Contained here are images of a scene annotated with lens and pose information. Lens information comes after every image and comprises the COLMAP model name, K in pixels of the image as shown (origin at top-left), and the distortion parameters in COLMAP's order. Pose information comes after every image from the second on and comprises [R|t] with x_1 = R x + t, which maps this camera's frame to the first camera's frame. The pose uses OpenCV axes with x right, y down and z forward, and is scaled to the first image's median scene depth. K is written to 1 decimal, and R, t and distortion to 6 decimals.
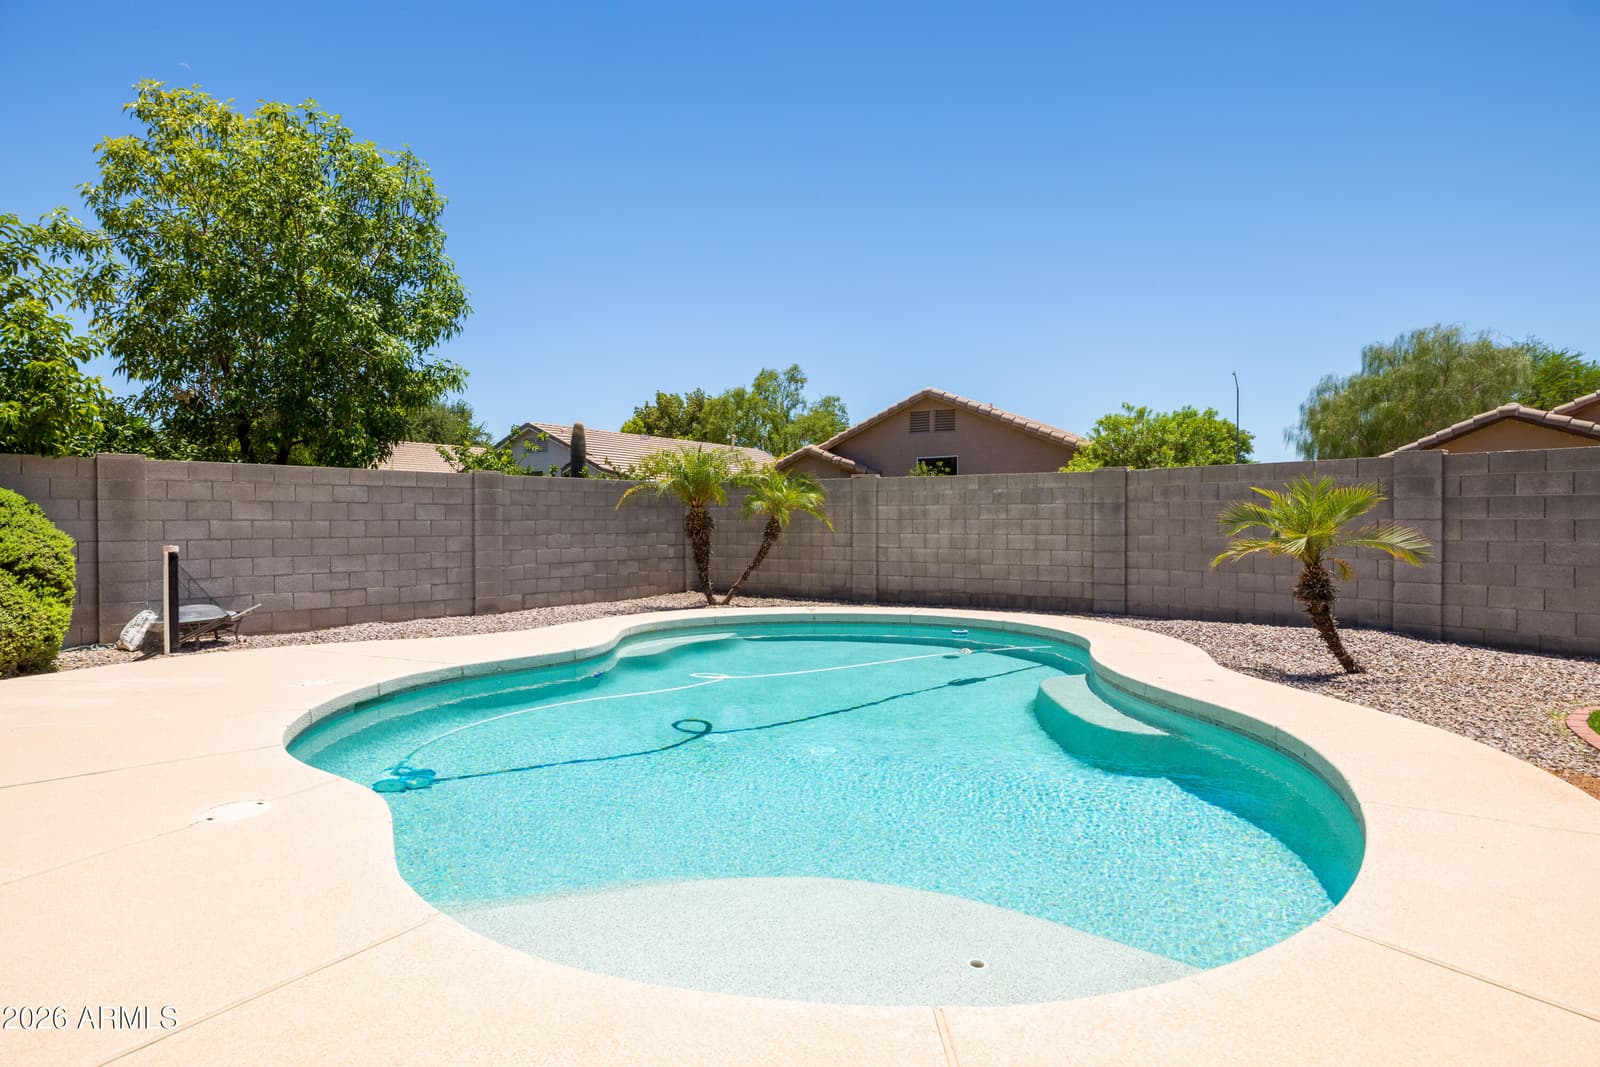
lens RADIAL K [[847.5, 0, 789.6], [0, 847.5, 526.5], [0, 0, 1]] dist [0.001735, 0.000952]
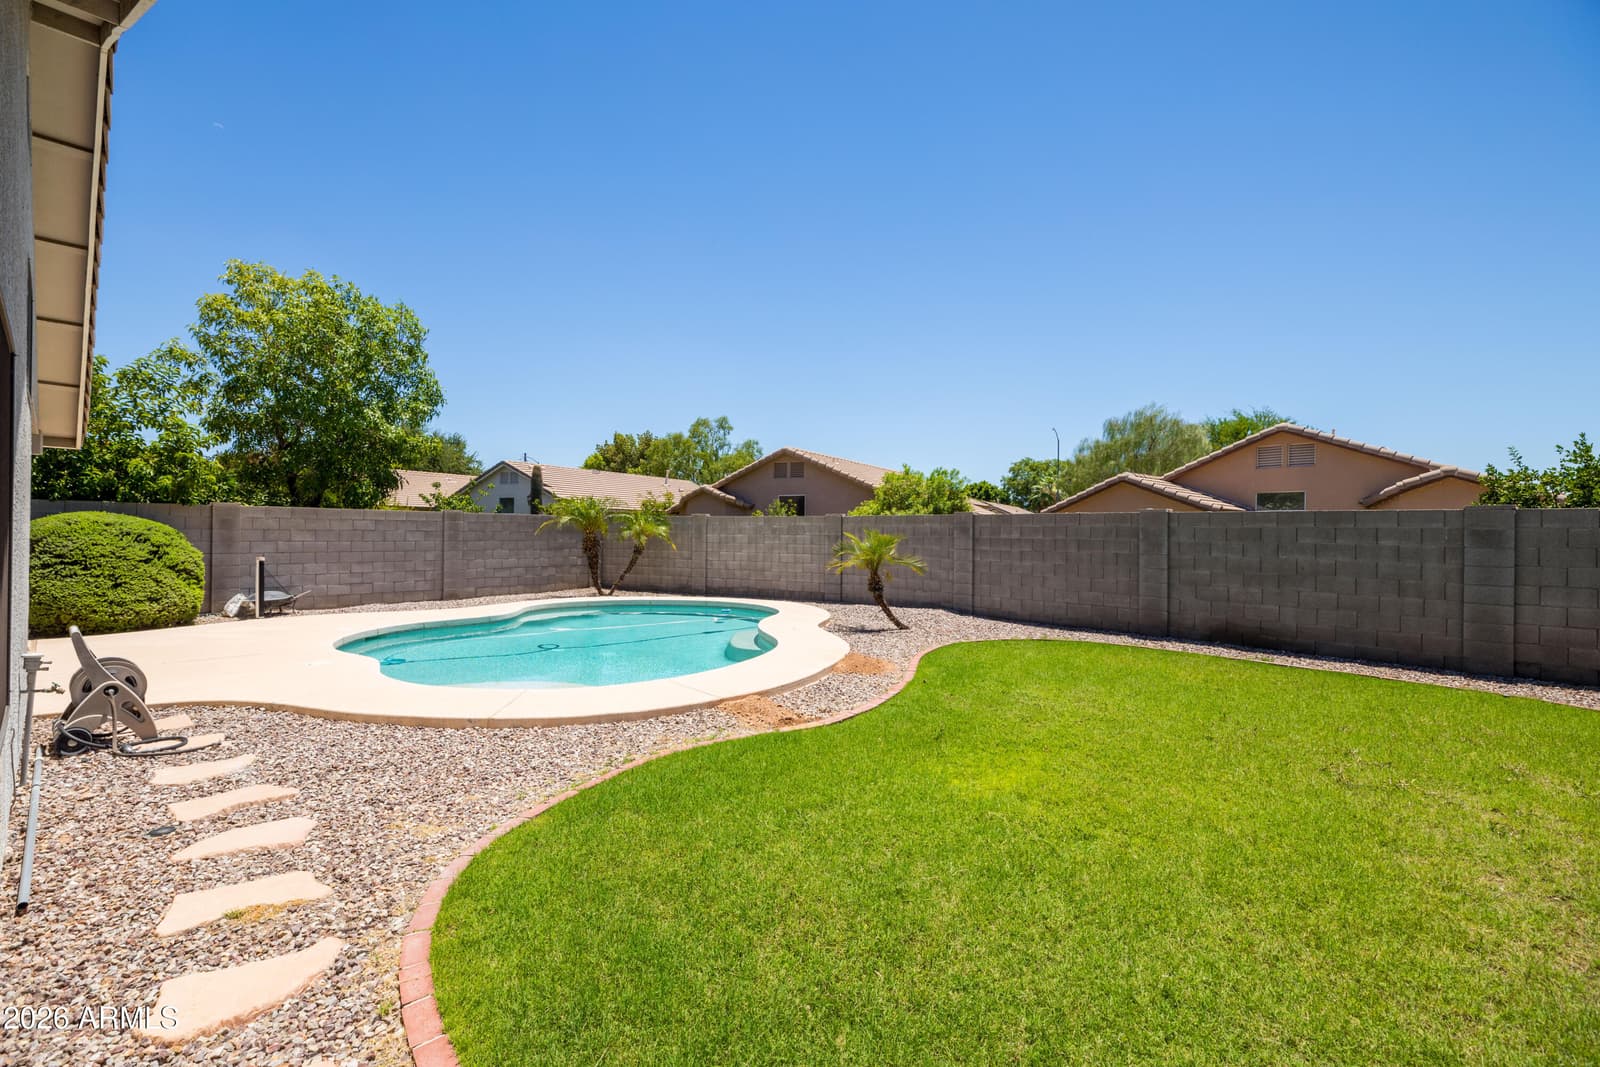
lens RADIAL K [[715.8, 0, 791.6], [0, 715.8, 533.5], [0, 0, 1]] dist [-0.000949, 0.002352]
pose [[0.997937, 0.011982, 0.063071, 0.190250], [-0.011573, 0.999910, -0.006843, -0.019337], [-0.063147, 0.006099, 0.997986, -0.374243]]
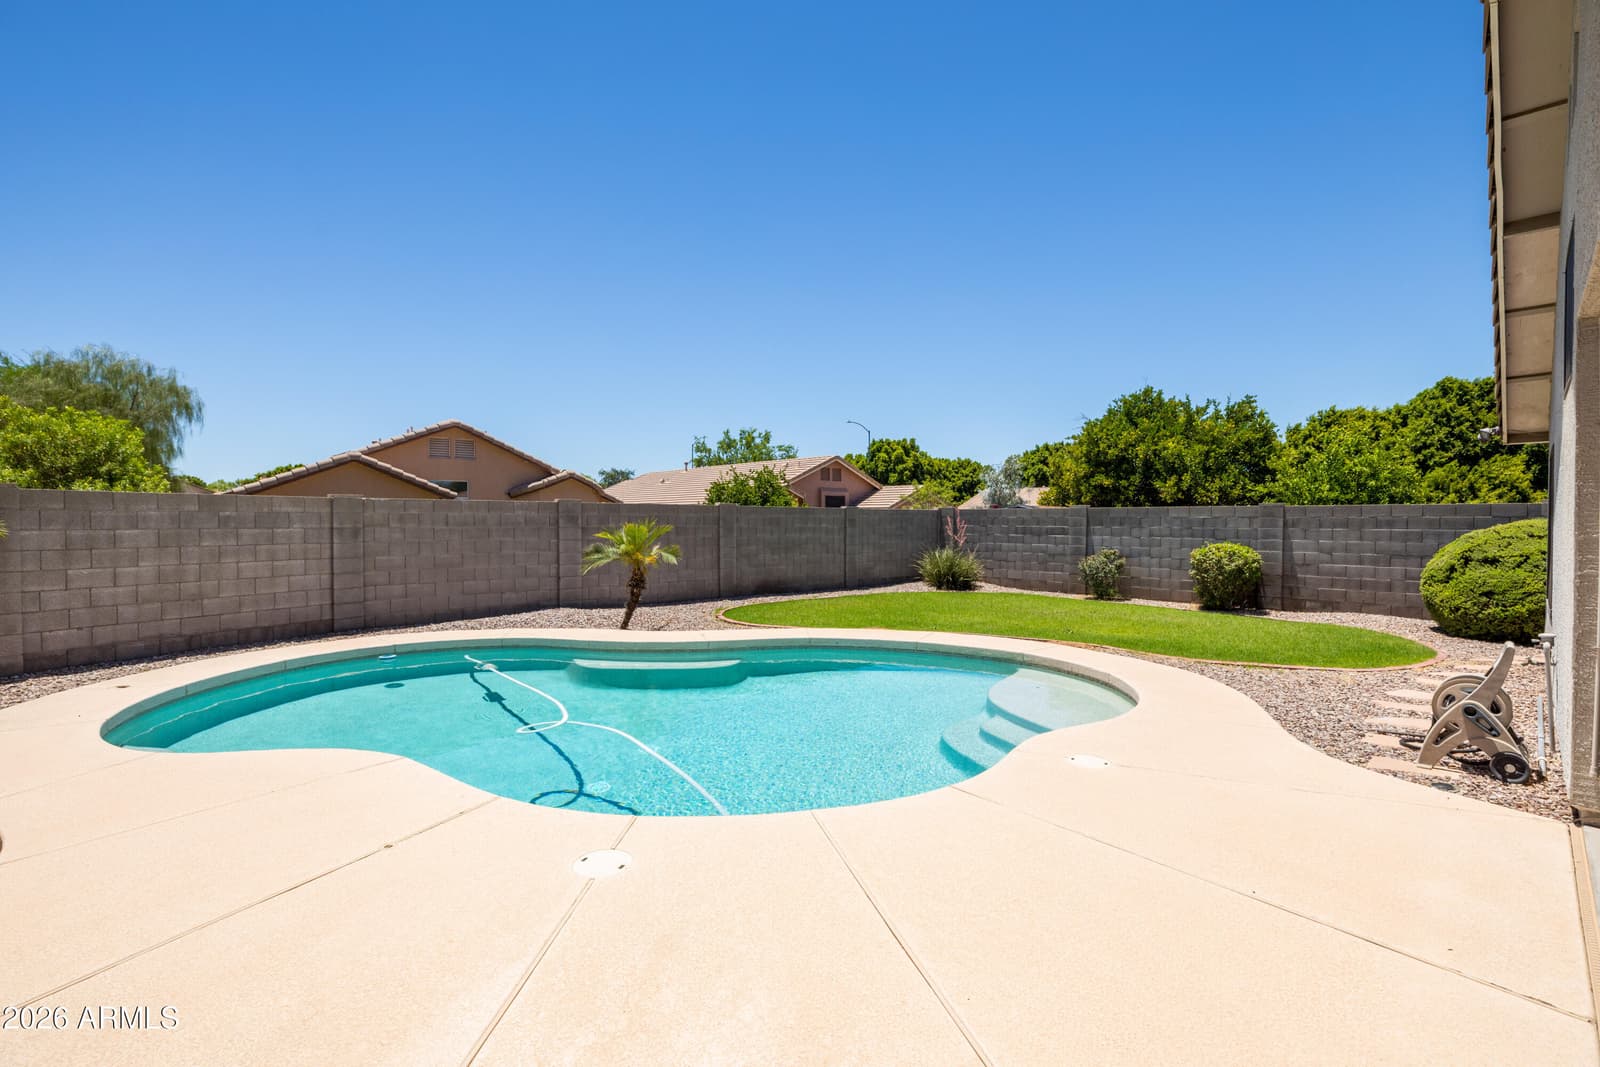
lens RADIAL K [[746.5, 0, 791.2], [0, 746.5, 528.4], [0, 0, 1]] dist [-0.012493, 0.004181]
pose [[-0.054893, -0.008815, 0.998453, -0.553786], [0.007139, 0.999932, 0.009221, -0.029343], [-0.998467, 0.007634, -0.054827, 0.451471]]
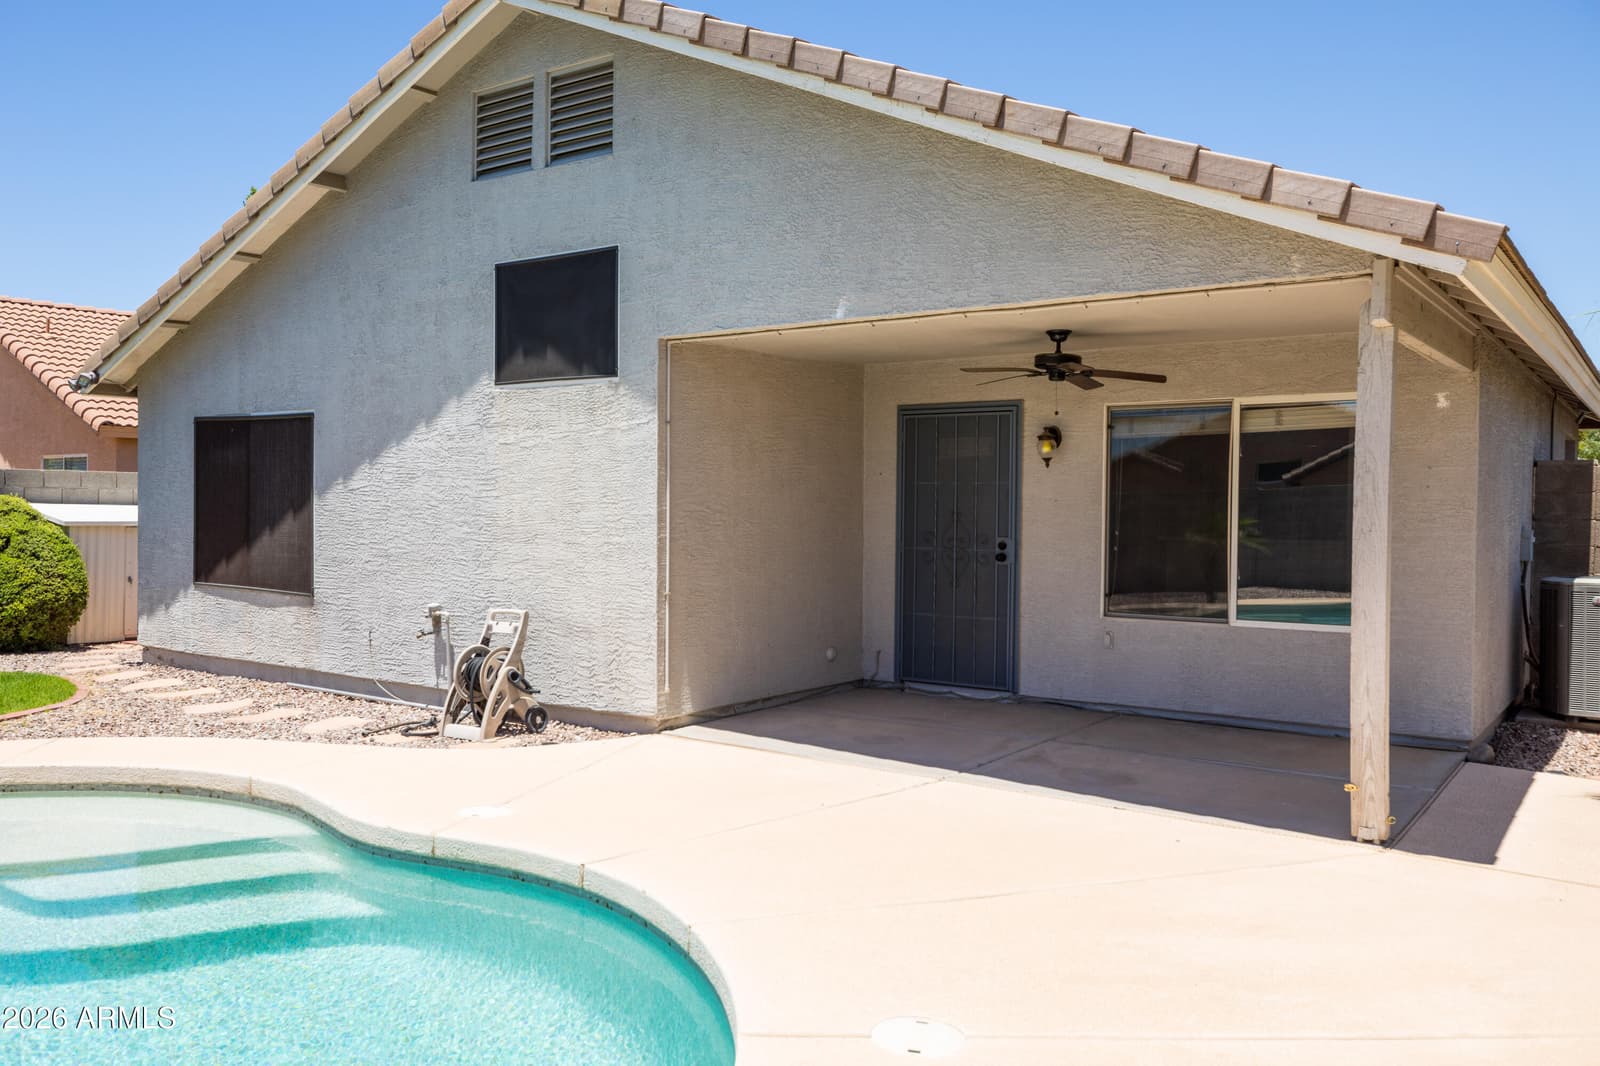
lens RADIAL K [[1271.6, 0, 786.4], [0, 1271.6, 529.5], [0, 0, 1]] dist [0.032075, 0.001125]
pose [[-0.979635, -0.005491, -0.200710, -0.196316], [-0.011550, 0.999512, 0.029031, -0.030311], [0.200452, 0.030758, -0.979221, 0.786562]]
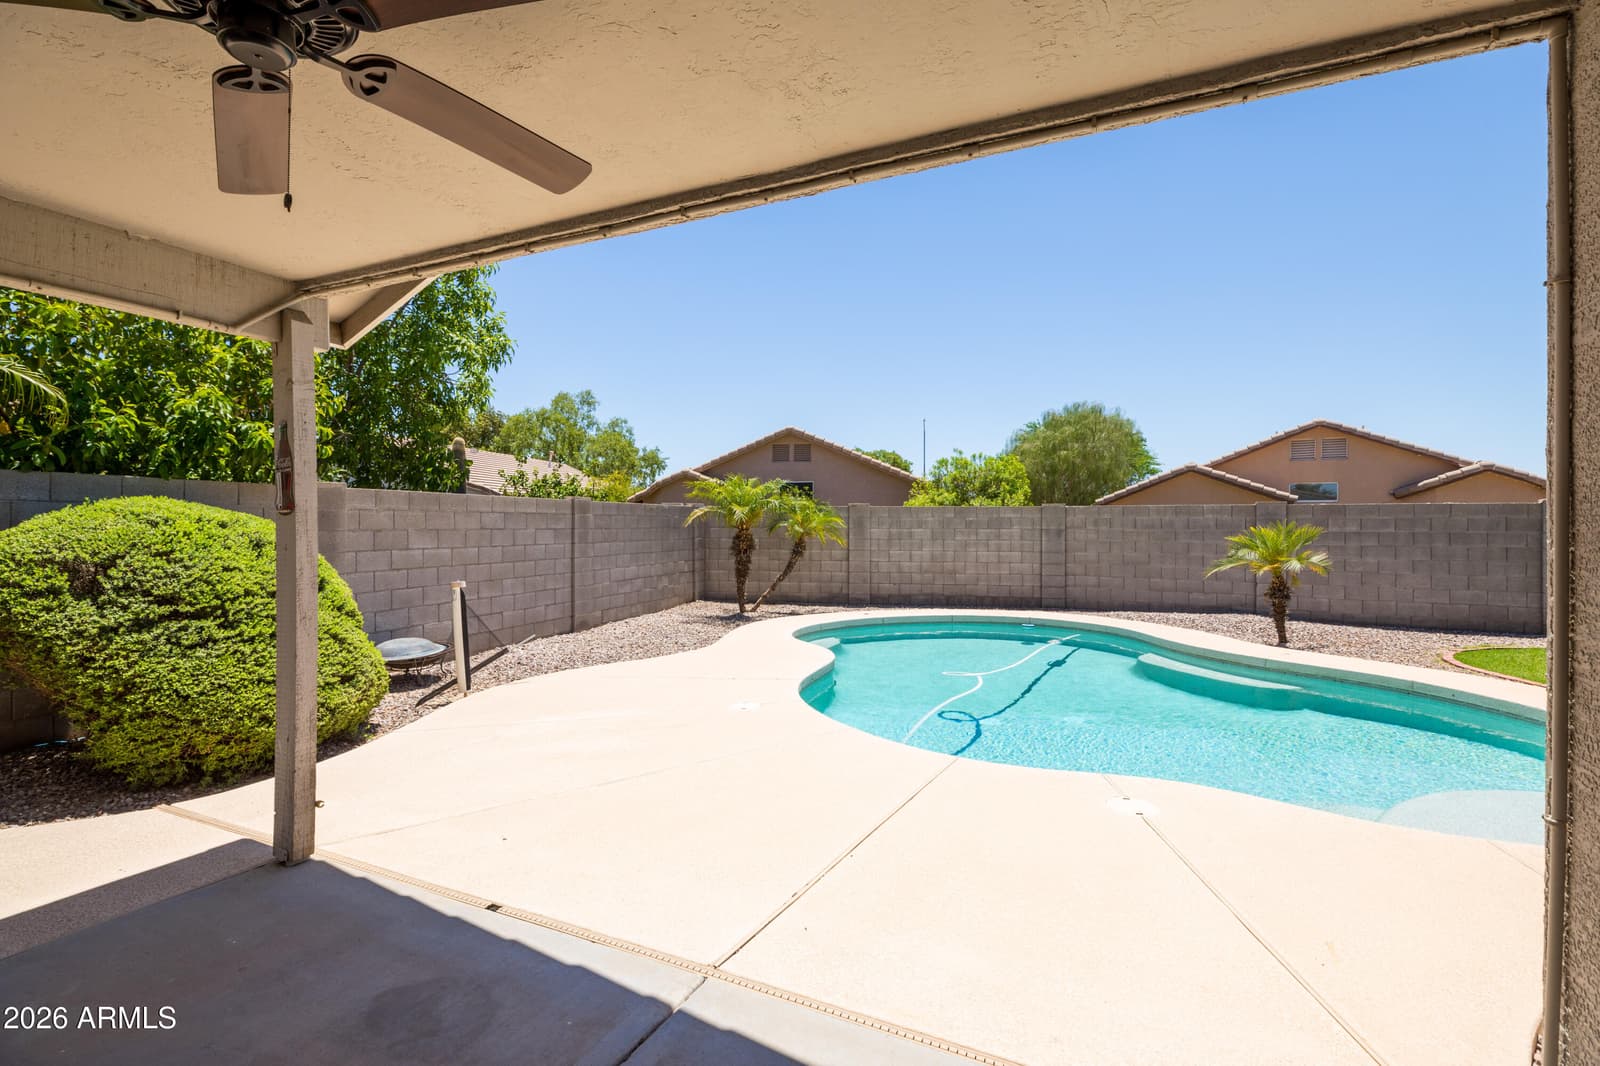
lens RADIAL K [[715.8, 0, 788.5], [0, 715.8, 533.6], [0, 0, 1]] dist [-0.000949, 0.002352]
pose [[0.928015, -0.000516, 0.372544, -0.439644], [-0.002016, 0.999977, 0.006407, -0.025194], [-0.372538, -0.006697, 0.927993, 0.054588]]
